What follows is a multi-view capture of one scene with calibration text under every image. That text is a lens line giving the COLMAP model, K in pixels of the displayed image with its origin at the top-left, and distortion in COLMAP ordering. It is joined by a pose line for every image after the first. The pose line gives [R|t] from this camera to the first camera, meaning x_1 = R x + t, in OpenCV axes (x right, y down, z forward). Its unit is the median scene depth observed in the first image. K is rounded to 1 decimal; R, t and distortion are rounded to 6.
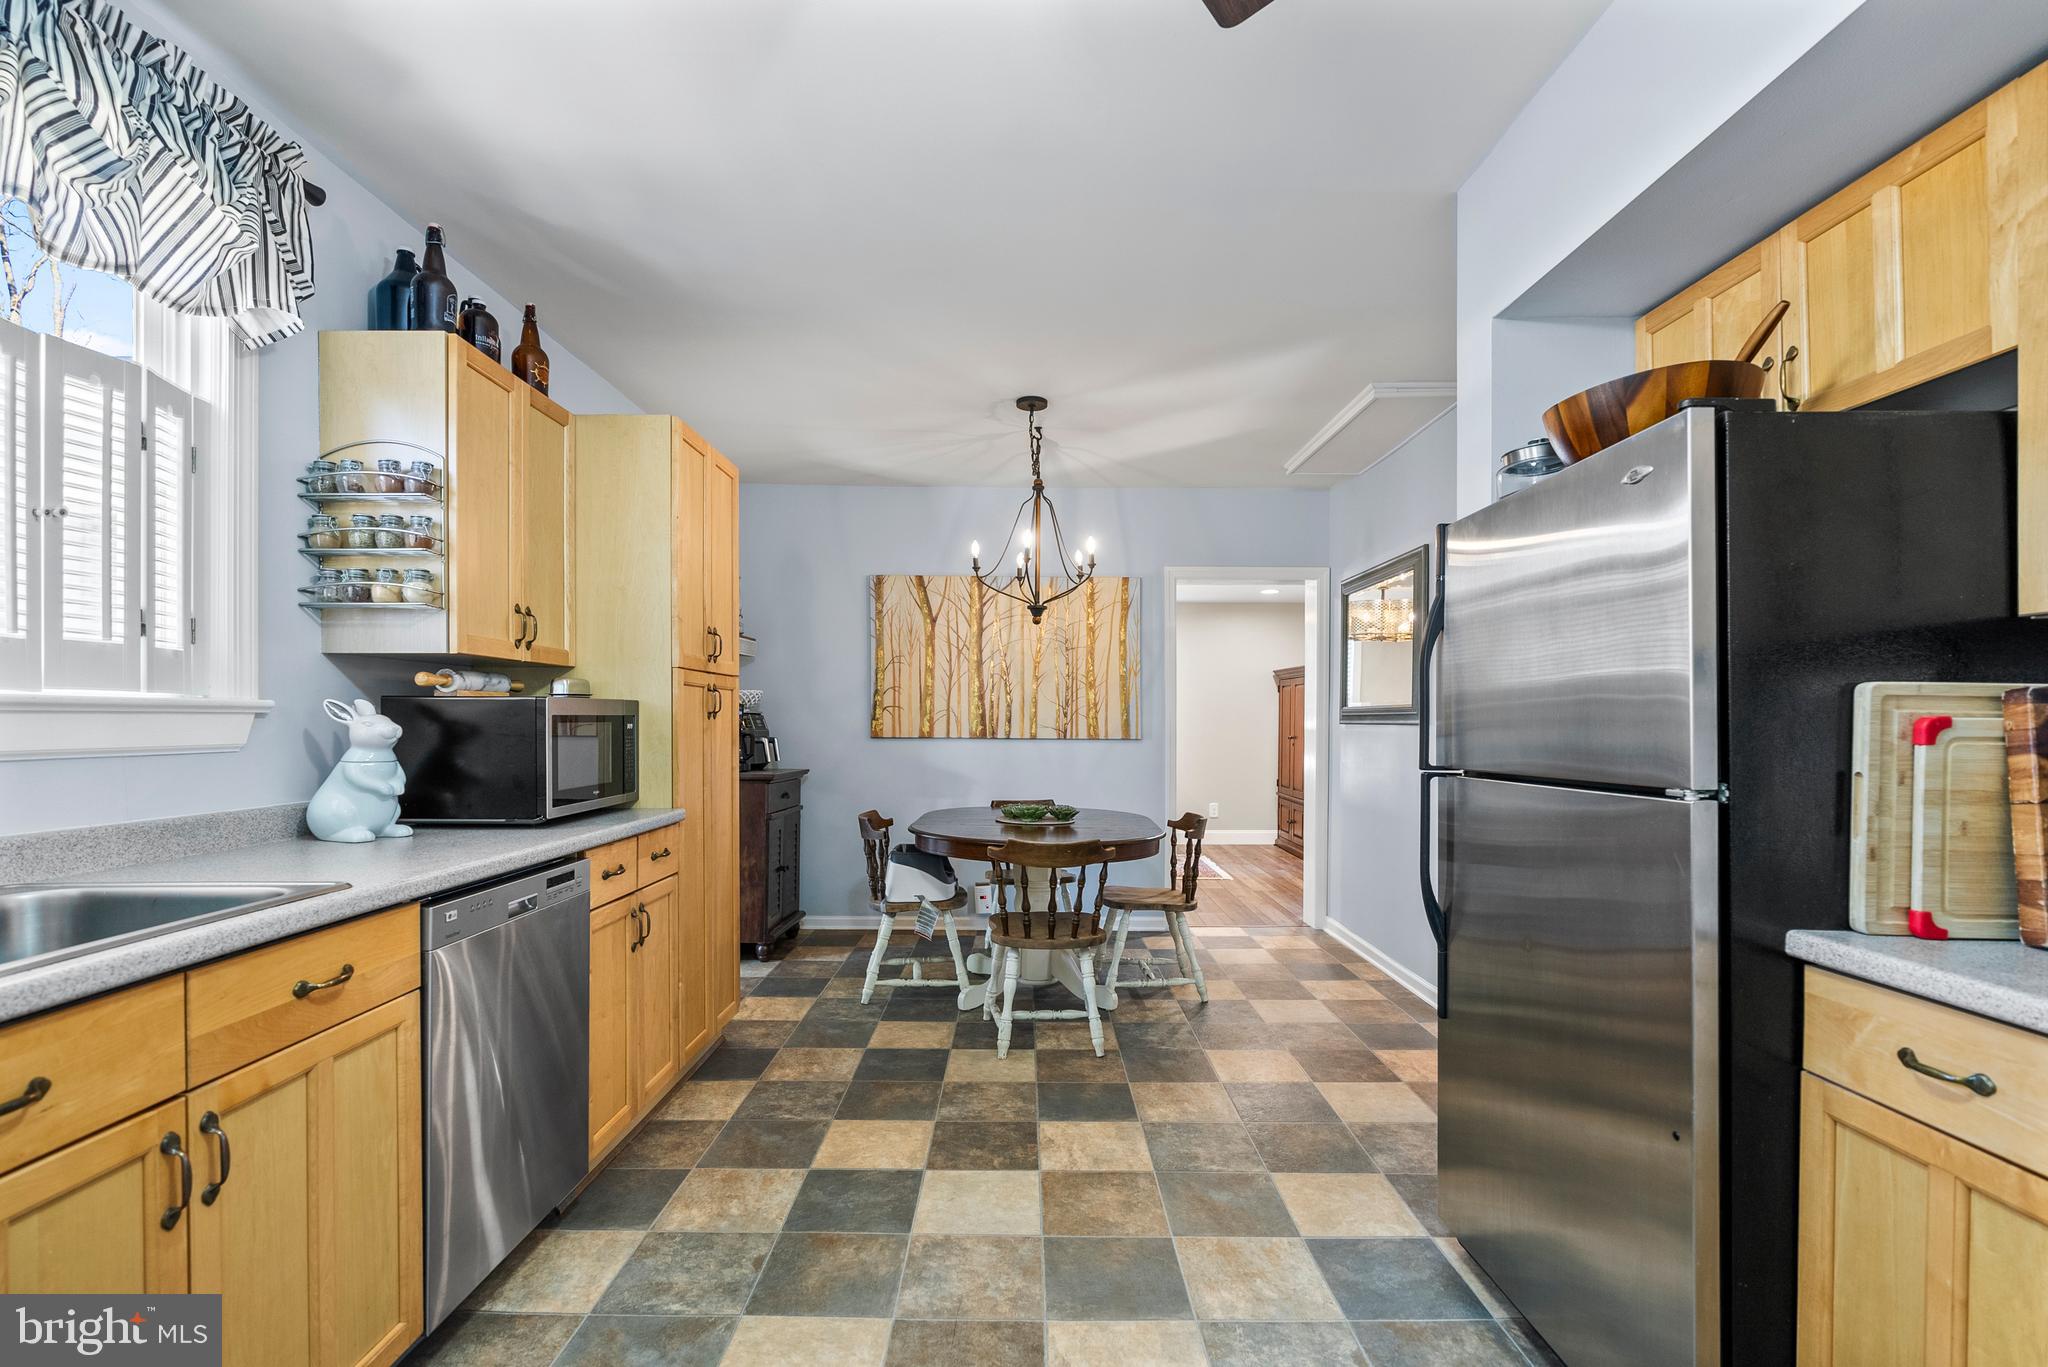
lens RADIAL K [[931.3, 0, 1041.8], [0, 931.3, 722.9], [0, 0, 1]] dist [-0.013903, 0.004638]
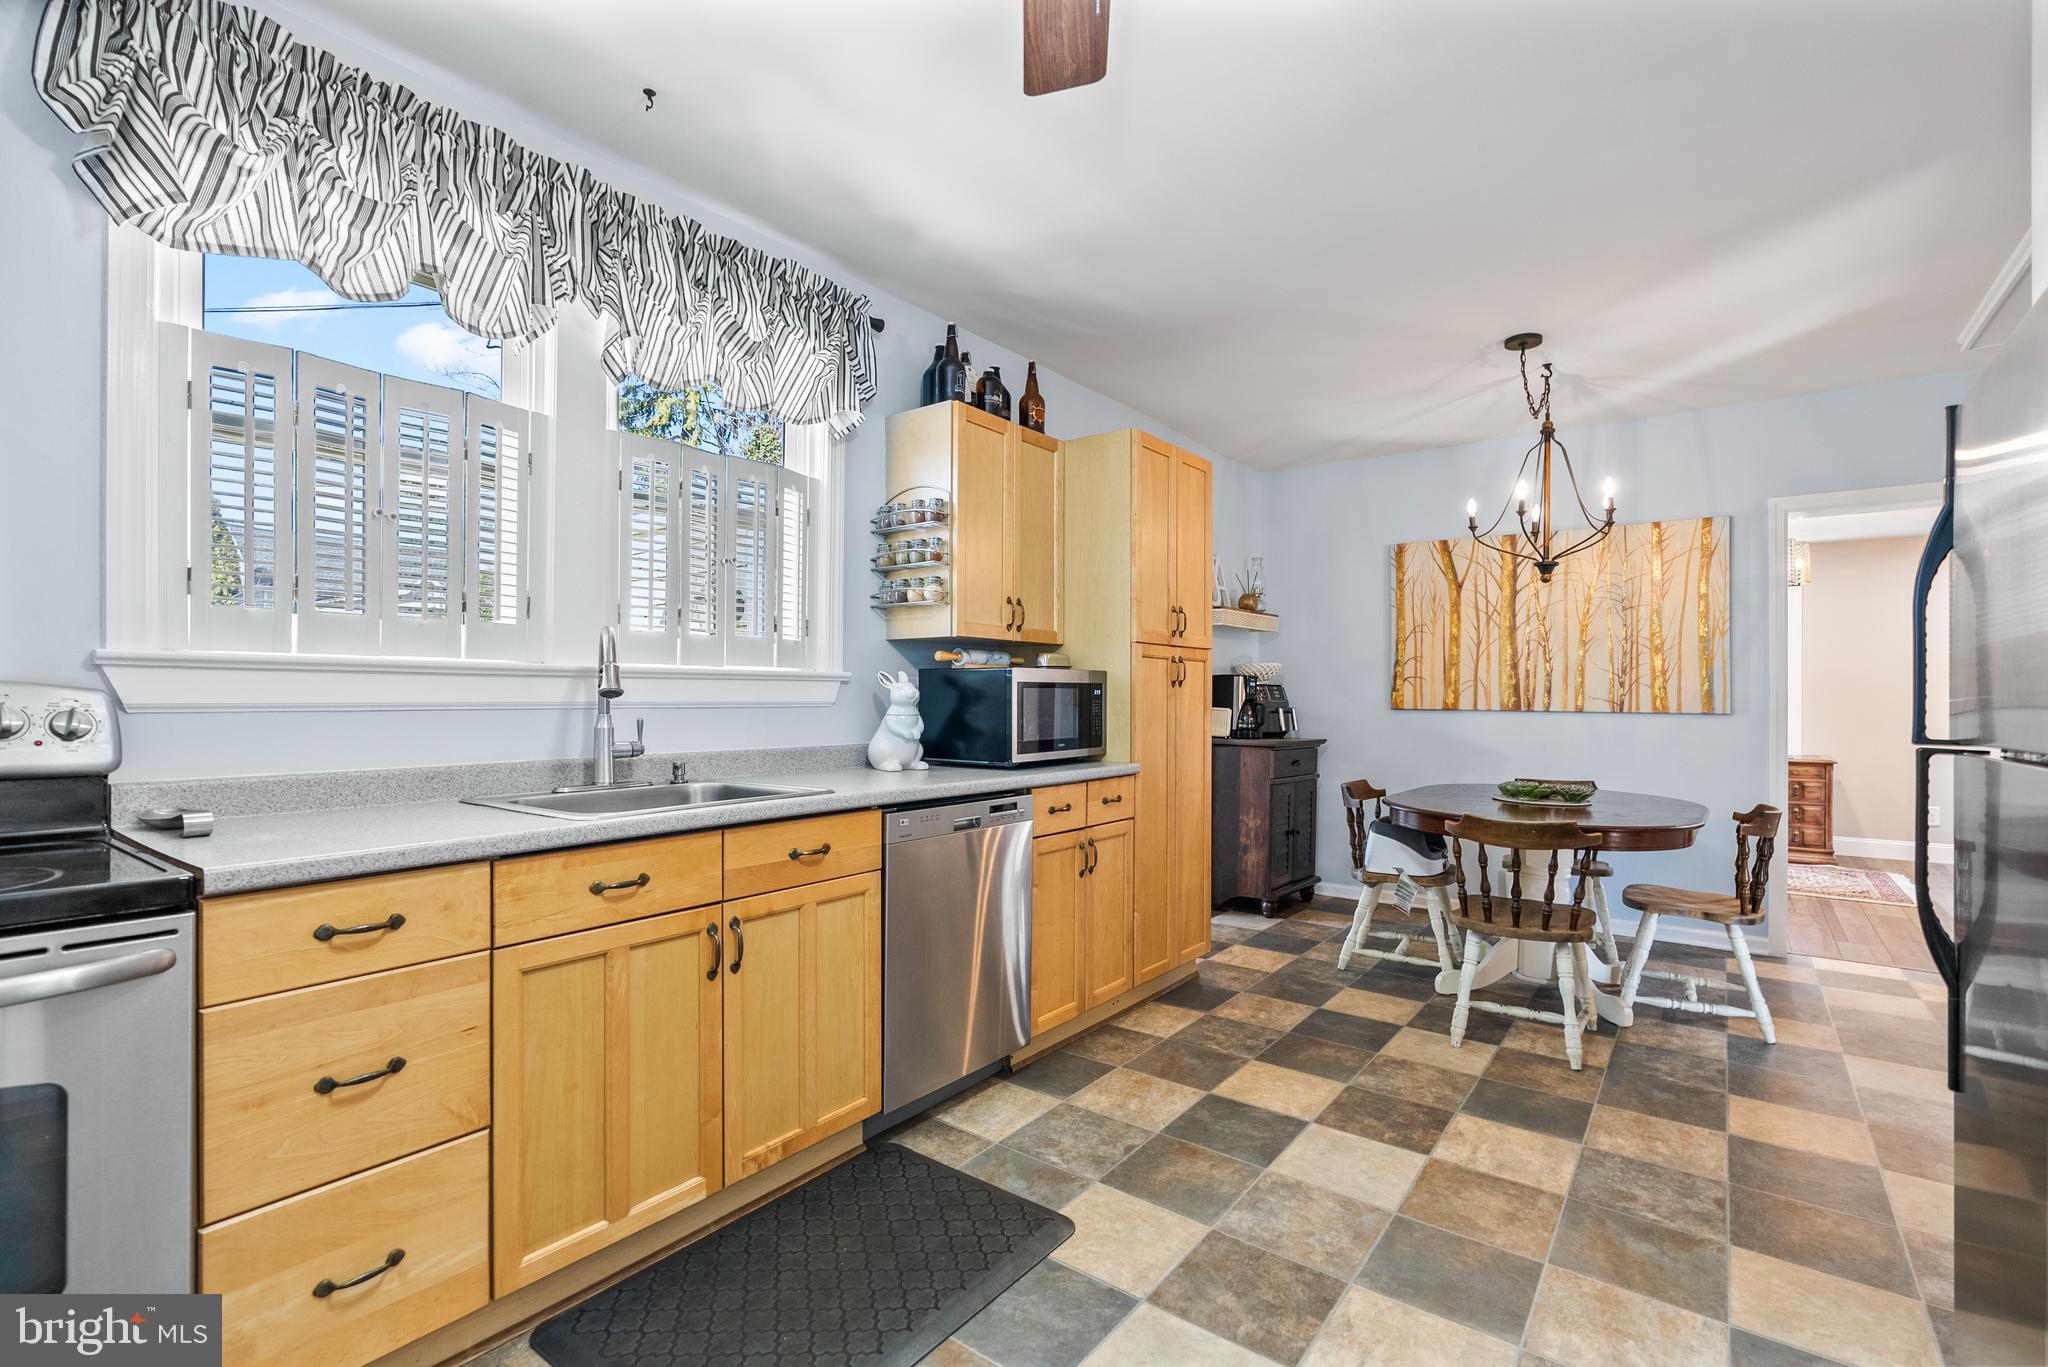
lens RADIAL K [[931.3, 0, 1062.2], [0, 931.3, 688.9], [0, 0, 1]] dist [-0.013903, 0.004638]
pose [[0.799229, -0.004910, -0.601006, 0.273470], [-0.002943, 0.999923, -0.012083, 0.015524], [0.601019, 0.011425, 0.799153, 0.008688]]
